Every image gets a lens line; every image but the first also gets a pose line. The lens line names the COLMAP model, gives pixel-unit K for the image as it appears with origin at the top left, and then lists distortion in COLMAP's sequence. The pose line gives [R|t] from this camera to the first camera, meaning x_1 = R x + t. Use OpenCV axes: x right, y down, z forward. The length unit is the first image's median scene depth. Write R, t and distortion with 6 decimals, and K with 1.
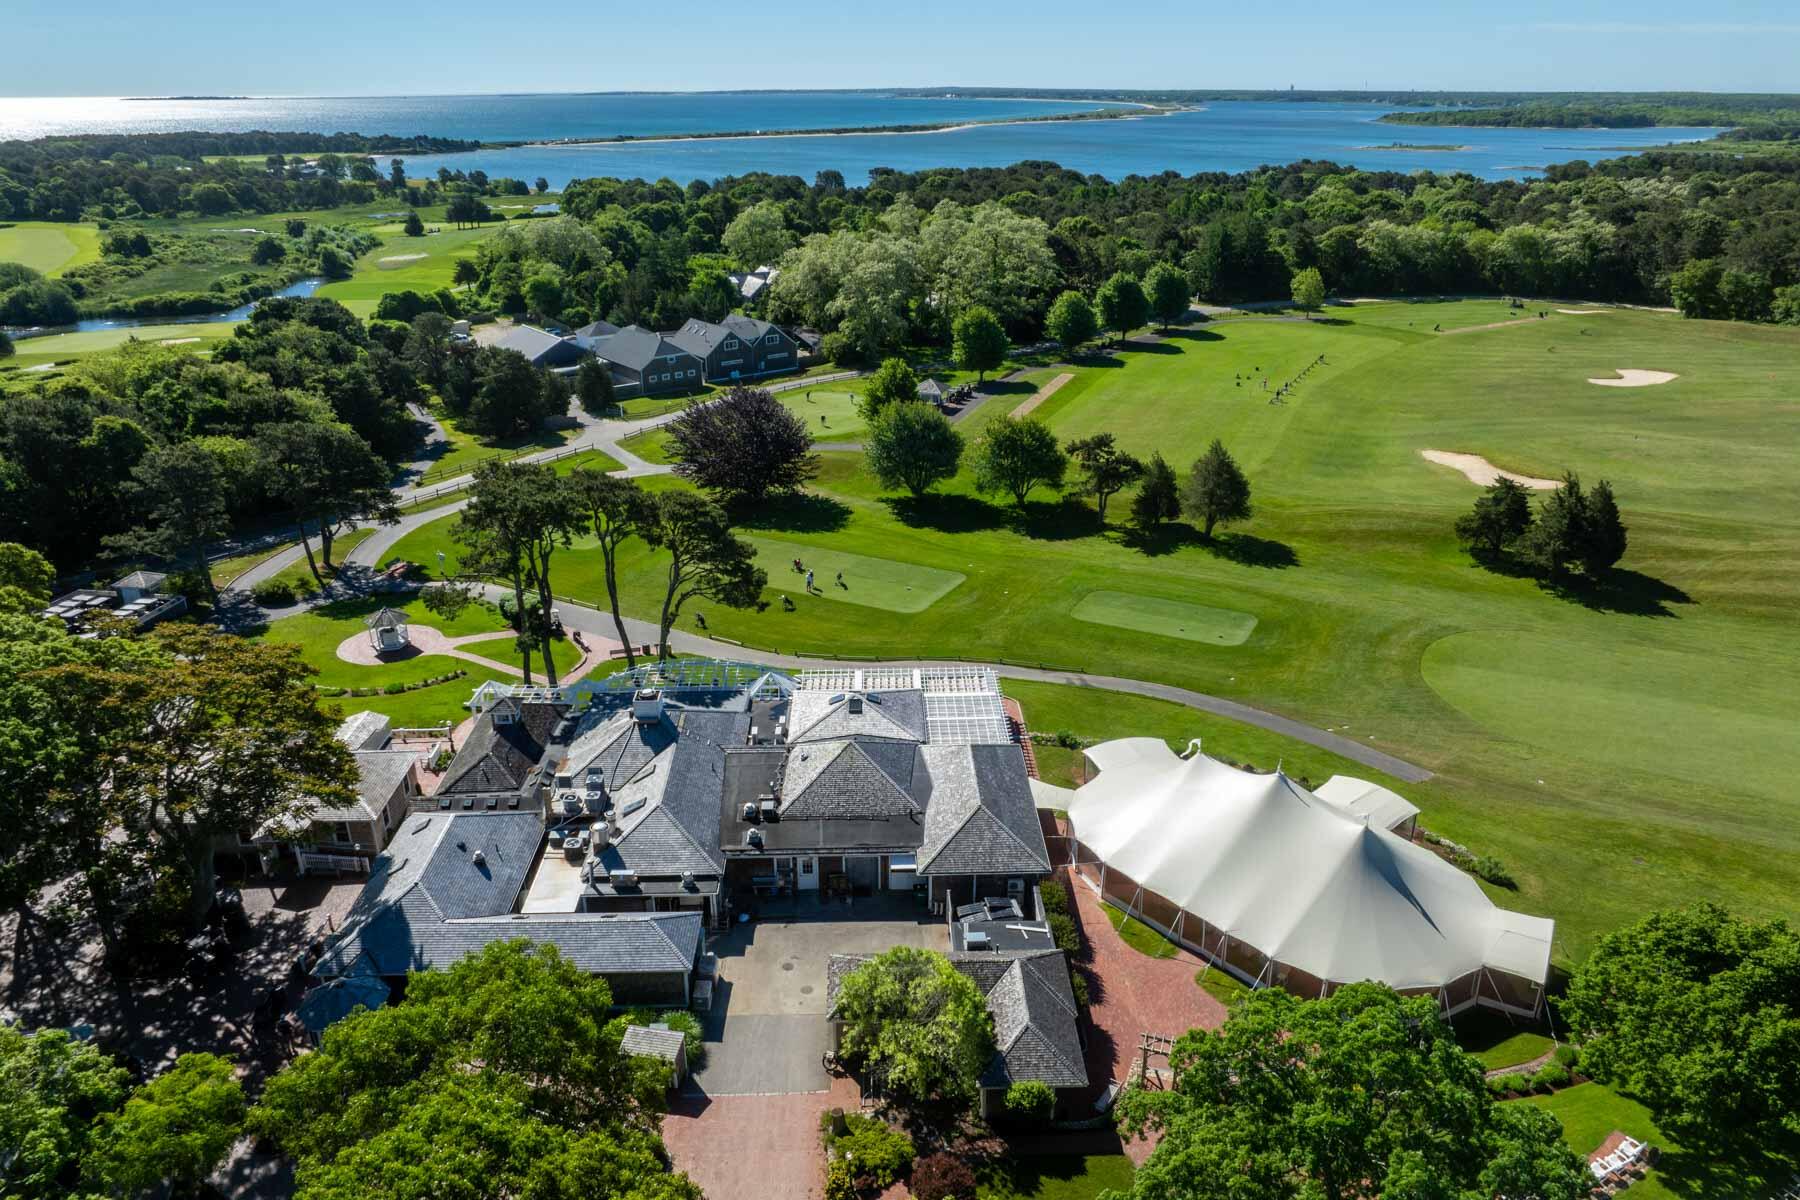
lens RADIAL K [[1249.3, 0, 891.8], [0, 1249.3, 631.5], [0, 0, 1]] dist [-0.010401, -0.001063]
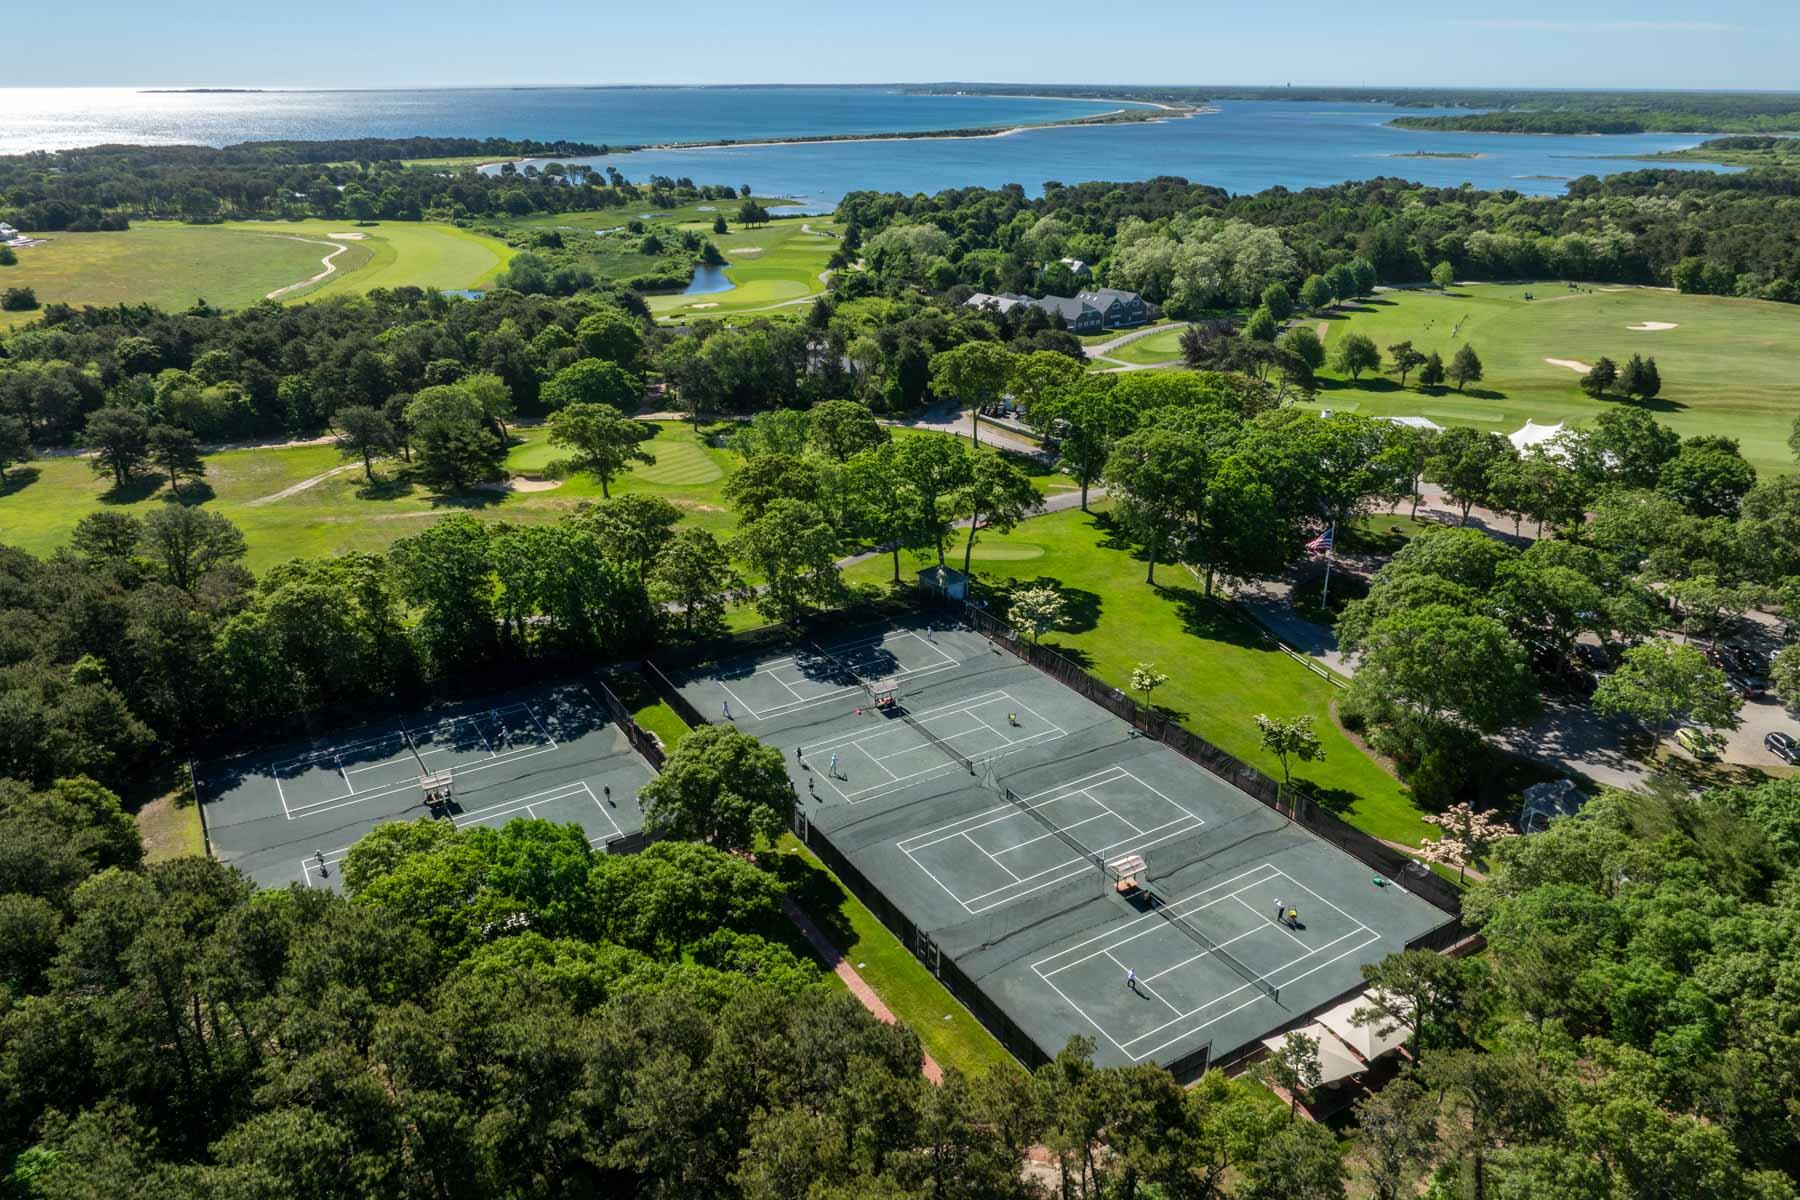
lens RADIAL K [[1242.0, 0, 900.0], [0, 1242.0, 600.0], [0, 0, 1]] dist [-0.010234, 0.002630]
pose [[0.999957, 0.000930, 0.009269, -0.326176], [-0.000790, 0.999885, -0.015127, 0.142974], [-0.009282, 0.015119, 0.999843, -0.492995]]
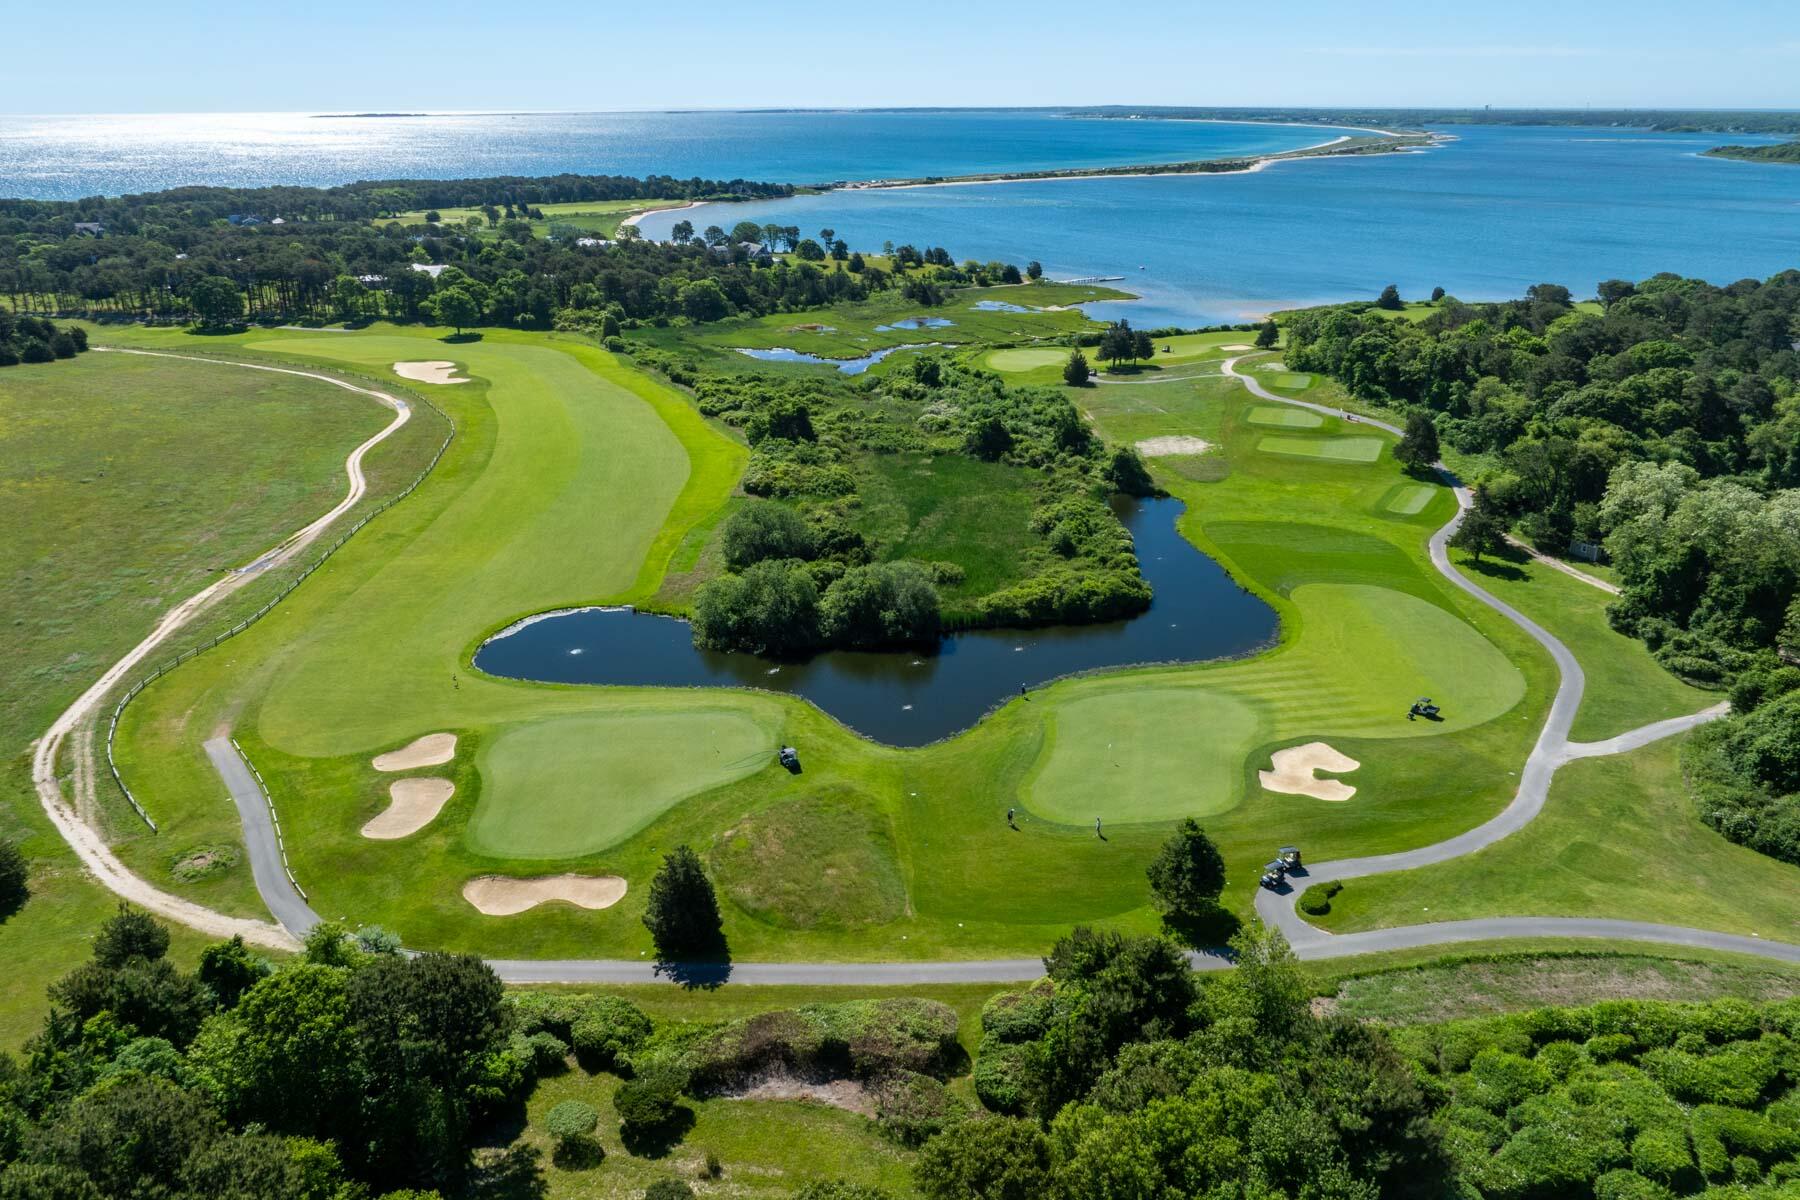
lens RADIAL K [[1274.5, 0, 900.0], [0, 1274.5, 600.0], [0, 0, 1]] dist [-0.003985, 0.000747]
pose [[0.994707, 0.038871, -0.095114, -0.652612], [-0.042646, 0.998368, -0.037976, -0.255743], [0.093483, 0.041832, 0.994742, 0.415768]]
